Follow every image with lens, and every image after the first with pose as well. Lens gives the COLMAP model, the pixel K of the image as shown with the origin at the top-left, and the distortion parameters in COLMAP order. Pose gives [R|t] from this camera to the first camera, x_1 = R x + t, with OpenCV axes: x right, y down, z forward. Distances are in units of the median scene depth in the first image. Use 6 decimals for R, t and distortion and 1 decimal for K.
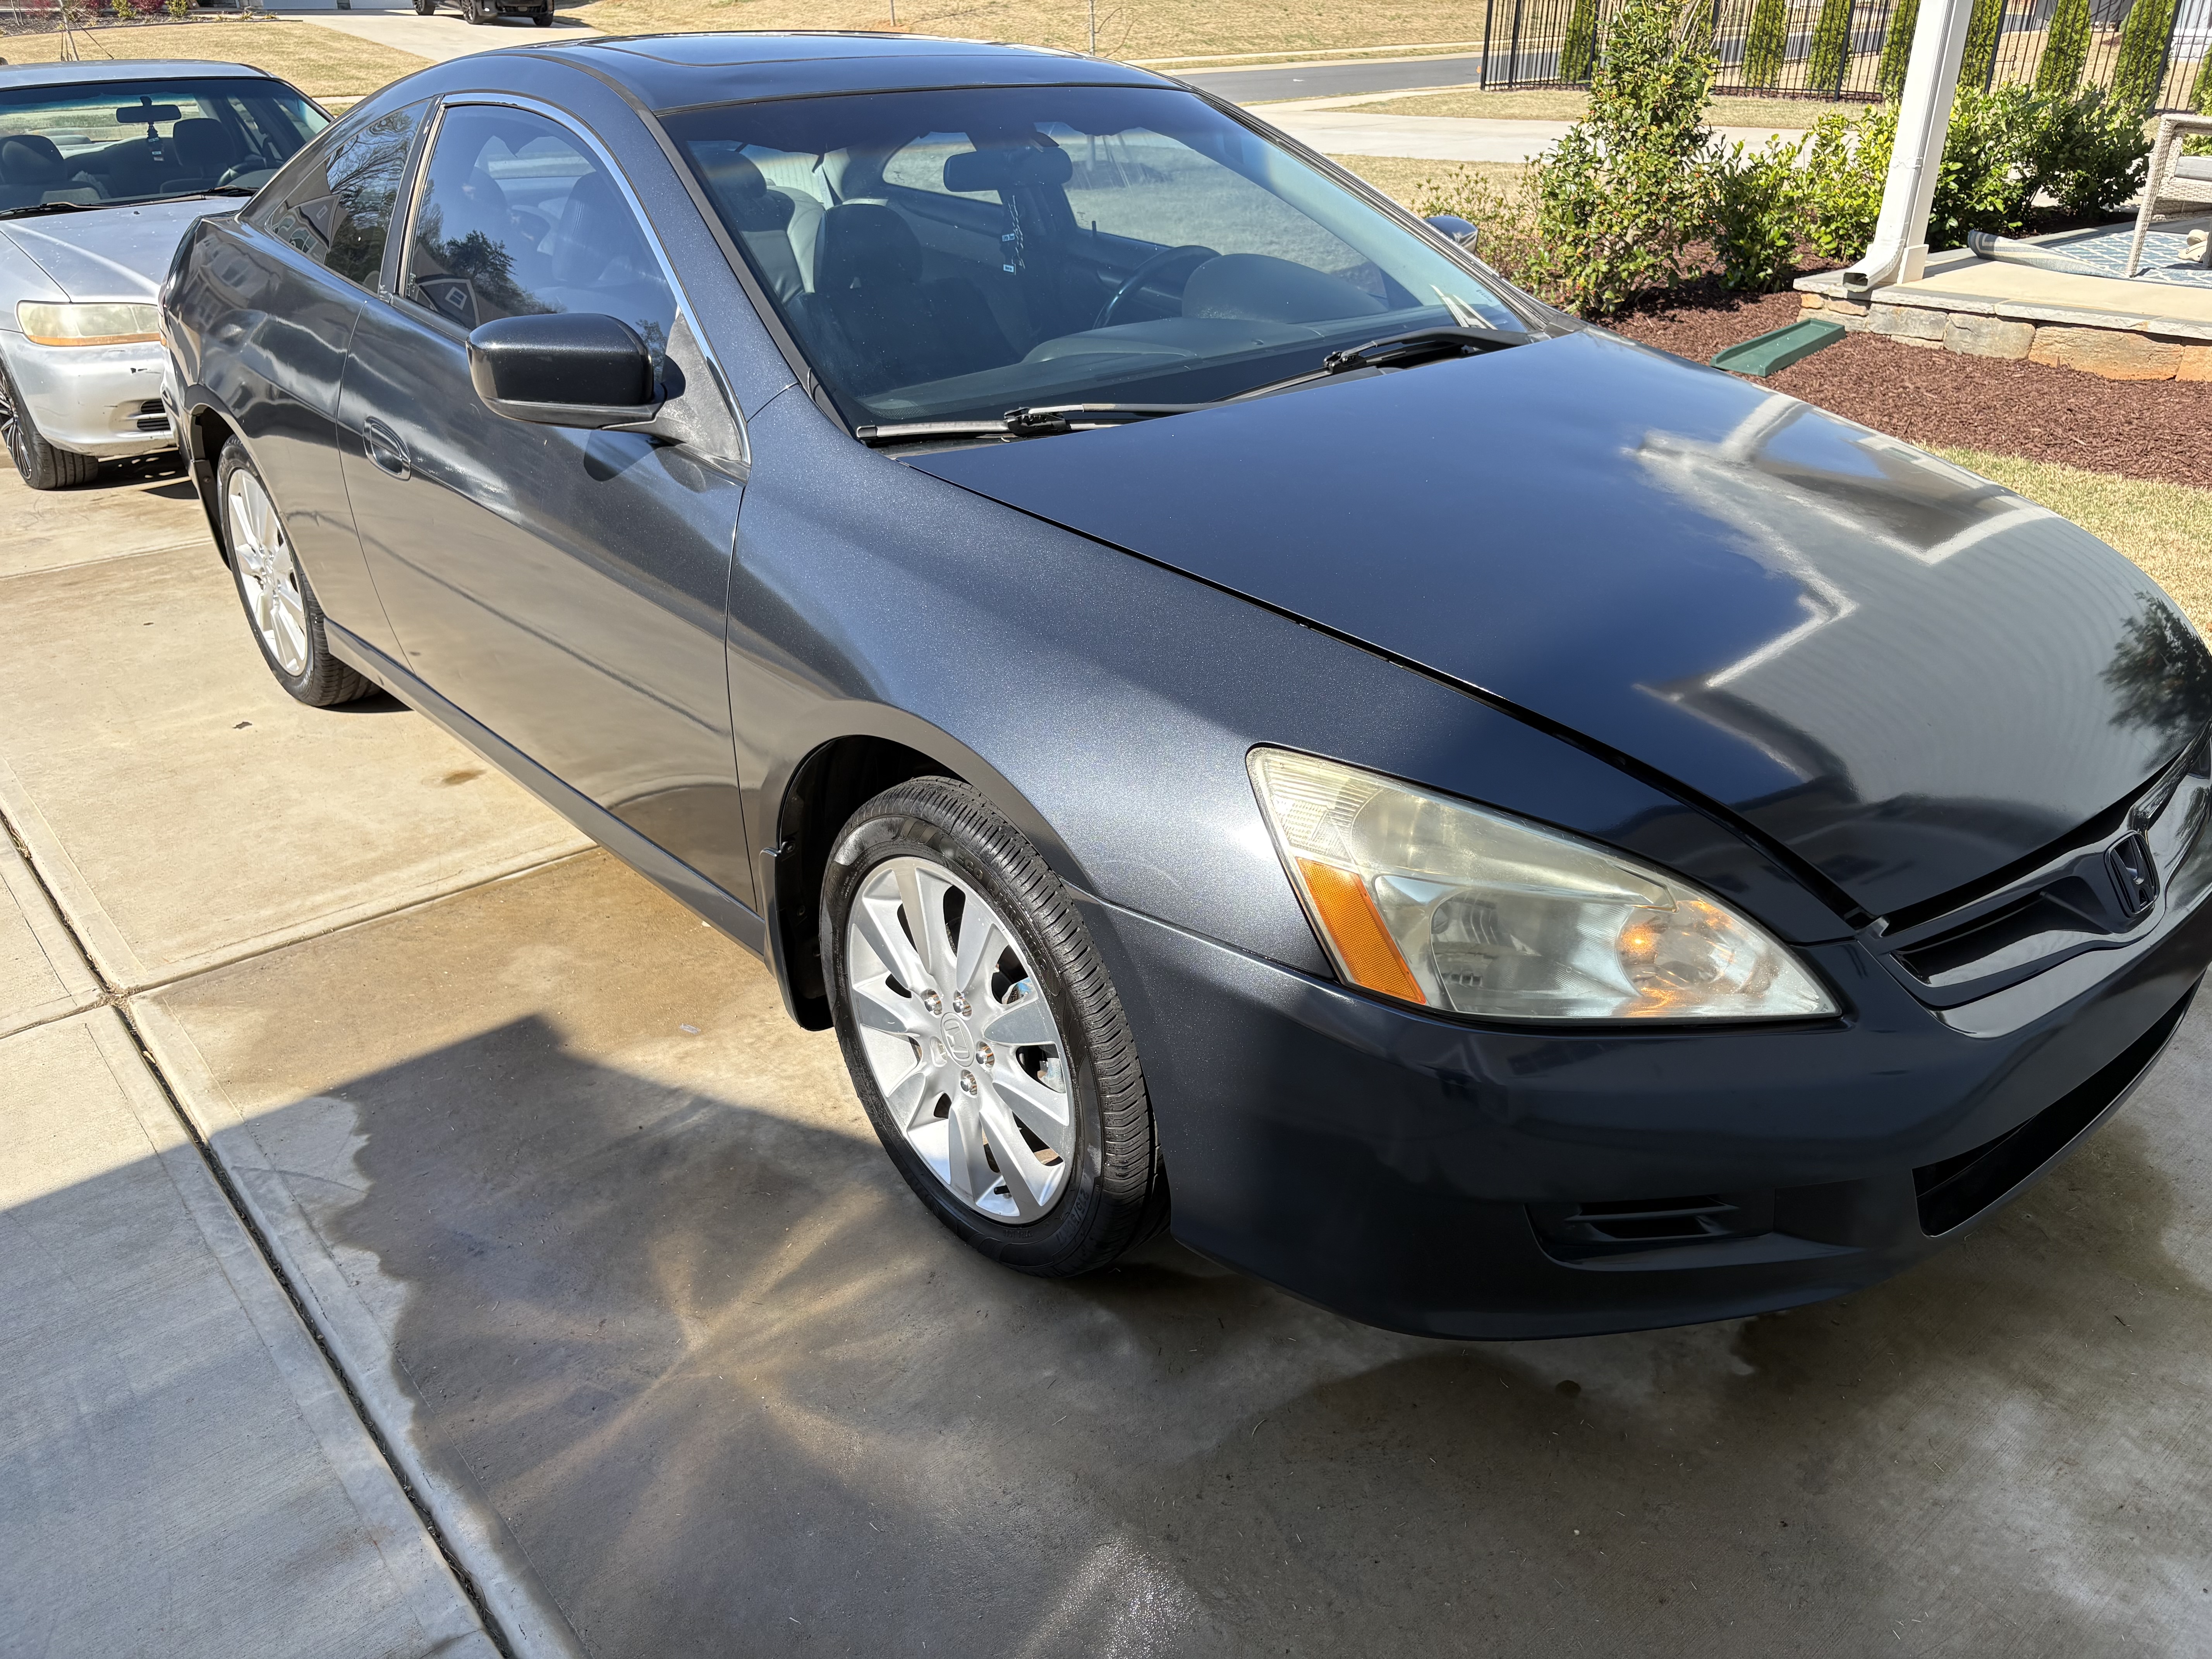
lens RADIAL K [[1685.4, 0, 1106.0], [0, 1685.4, 829.5], [0, 0, 1]] dist [0.004156, 0.001654]
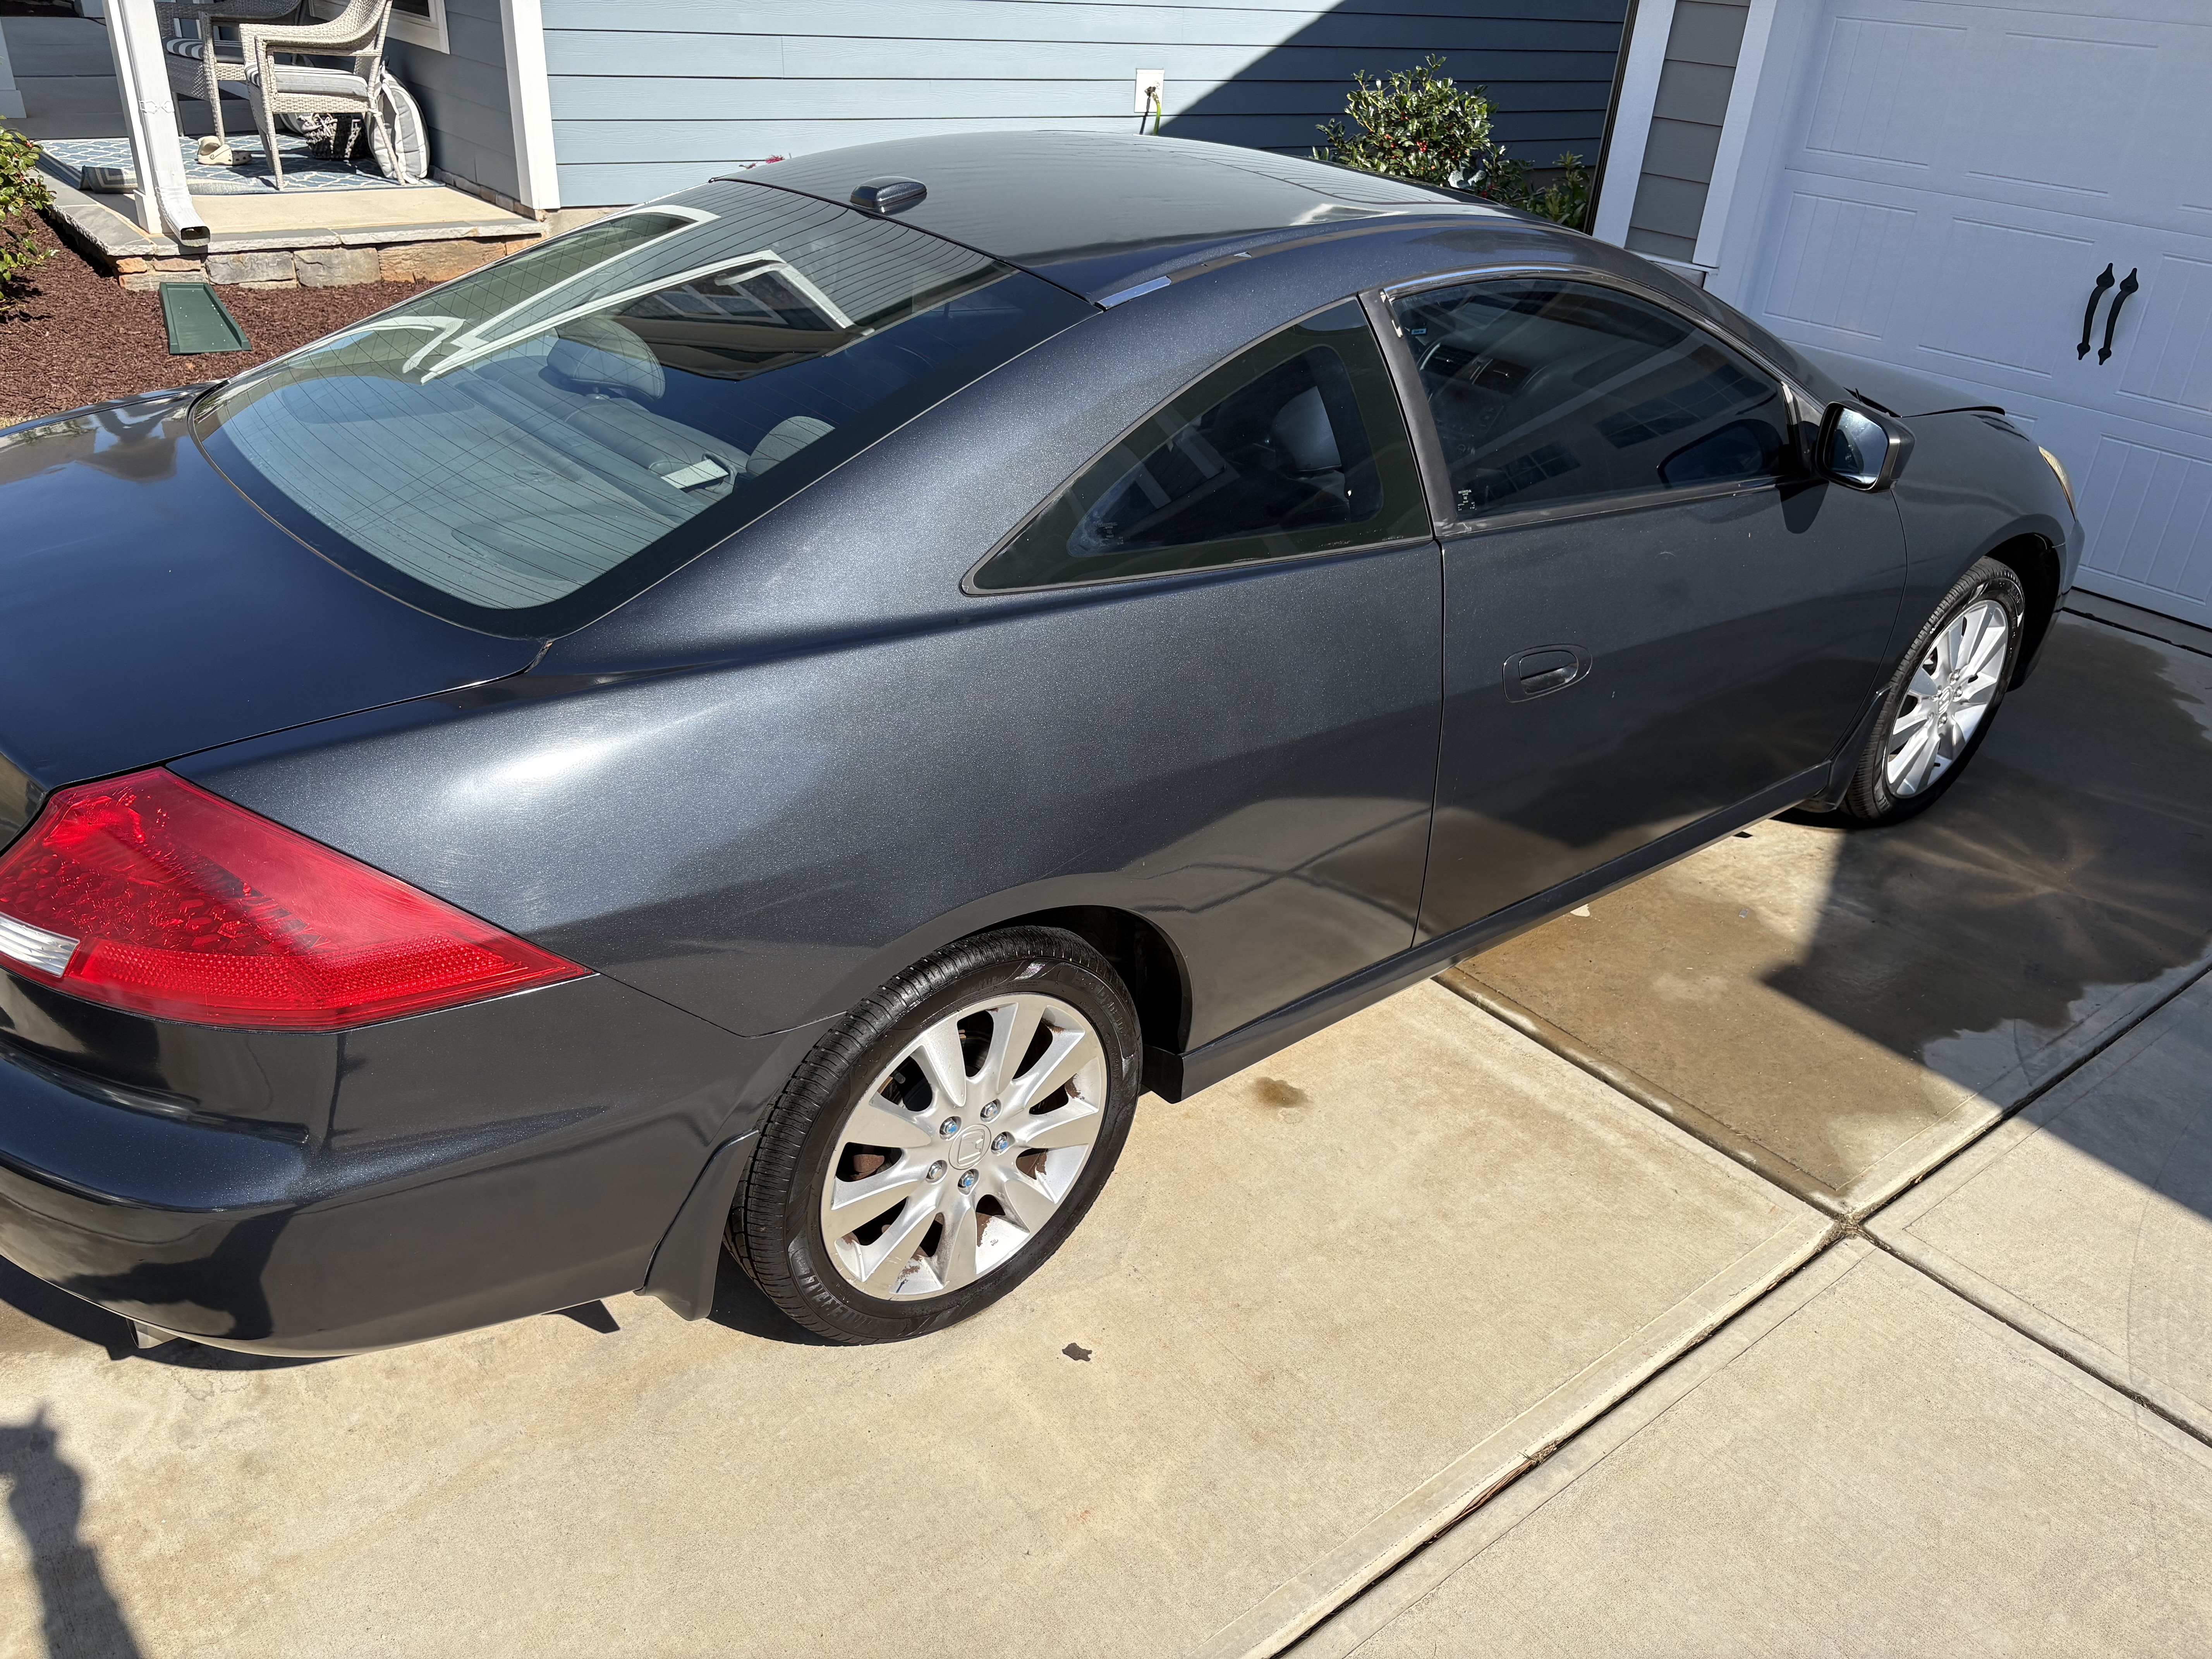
lens RADIAL K [[1685.4, 0, 1106.0], [0, 1685.4, 829.5], [0, 0, 1]] dist [0.004156, 0.001654]
pose [[0.037099, -0.474531, 0.879457, -1.292041], [0.381732, 0.820052, 0.426375, -0.640048], [-0.923528, 0.319899, 0.211566, 1.067933]]
